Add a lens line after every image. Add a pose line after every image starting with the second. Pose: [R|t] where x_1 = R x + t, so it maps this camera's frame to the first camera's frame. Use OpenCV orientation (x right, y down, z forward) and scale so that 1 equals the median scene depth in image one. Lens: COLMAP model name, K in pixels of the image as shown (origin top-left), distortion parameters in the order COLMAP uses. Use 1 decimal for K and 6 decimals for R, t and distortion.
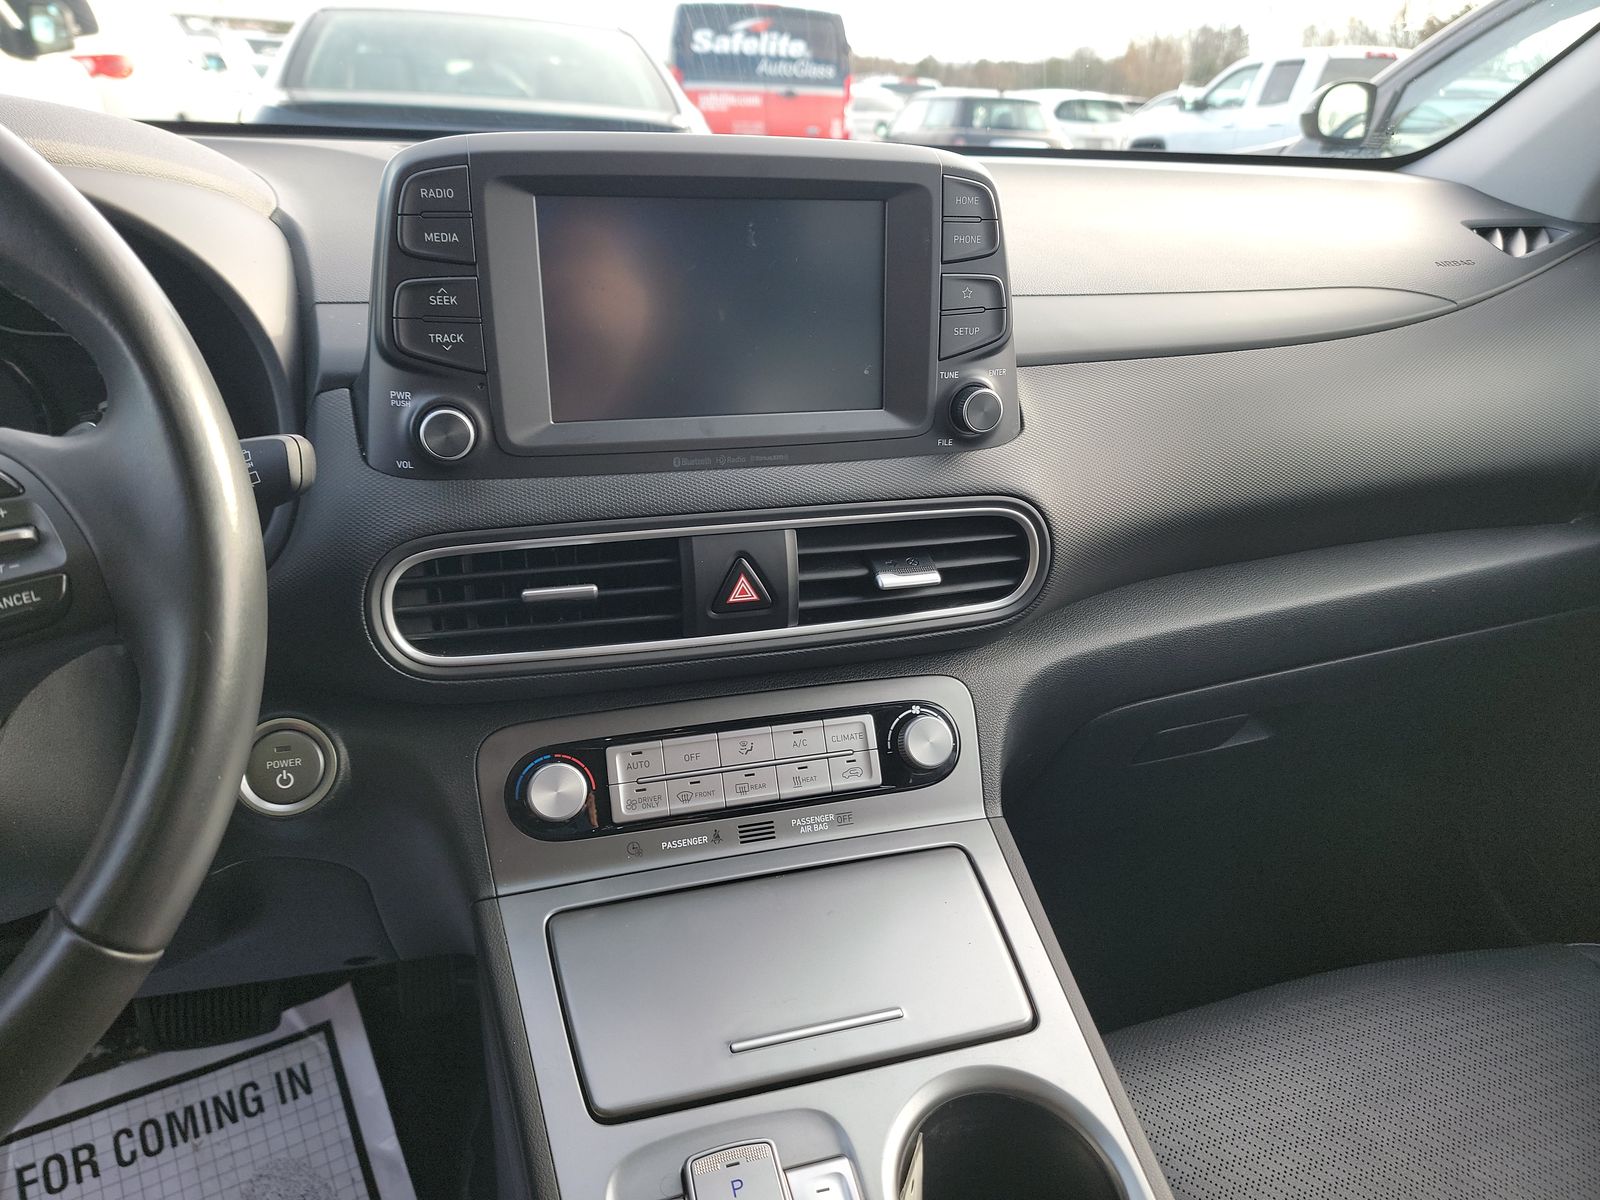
lens RADIAL K [[1100.3, 0, 805.8], [0, 1100.3, 609.8], [0, 0, 1]] dist [0.049119, -0.041818]
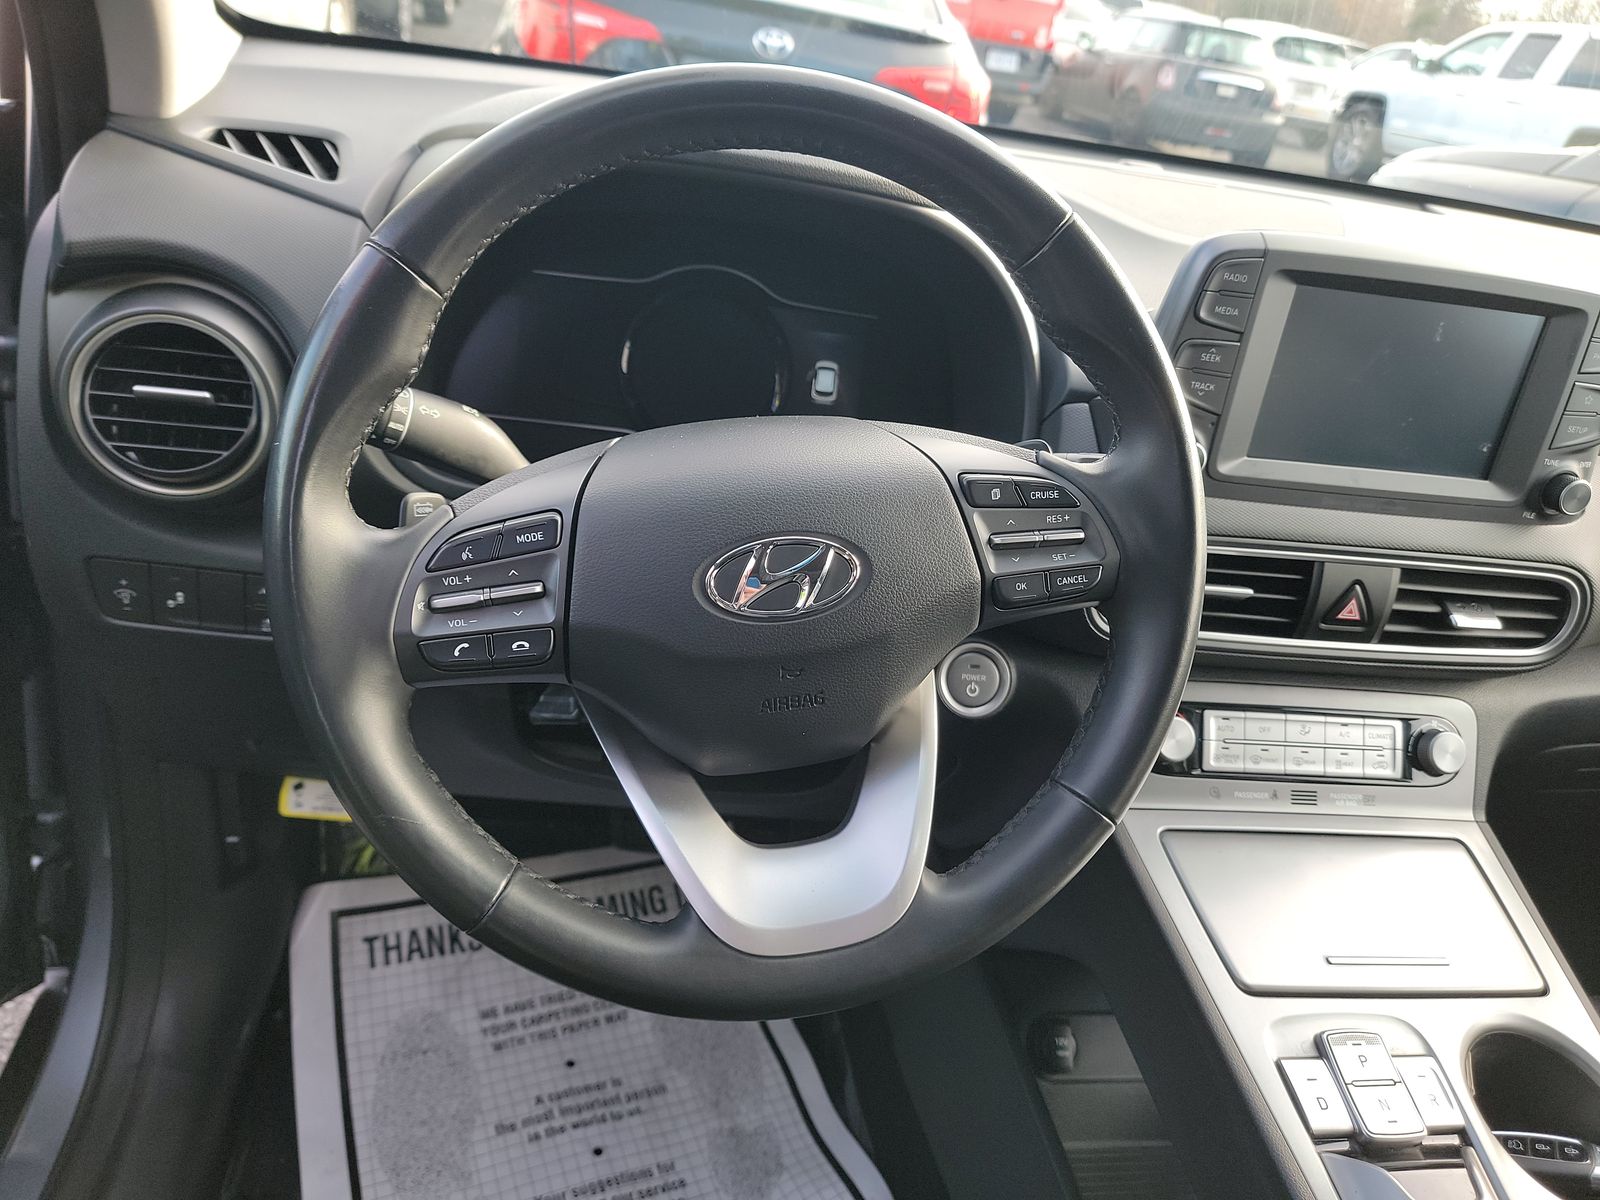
lens RADIAL K [[1100.3, 0, 793.8], [0, 1100.3, 598.3], [0, 0, 1]] dist [0.049119, -0.041818]
pose [[0.979936, 0.182966, -0.079047, -0.559254], [-0.176307, 0.980715, 0.084345, -0.024807], [0.092955, -0.068716, 0.993296, -0.294364]]
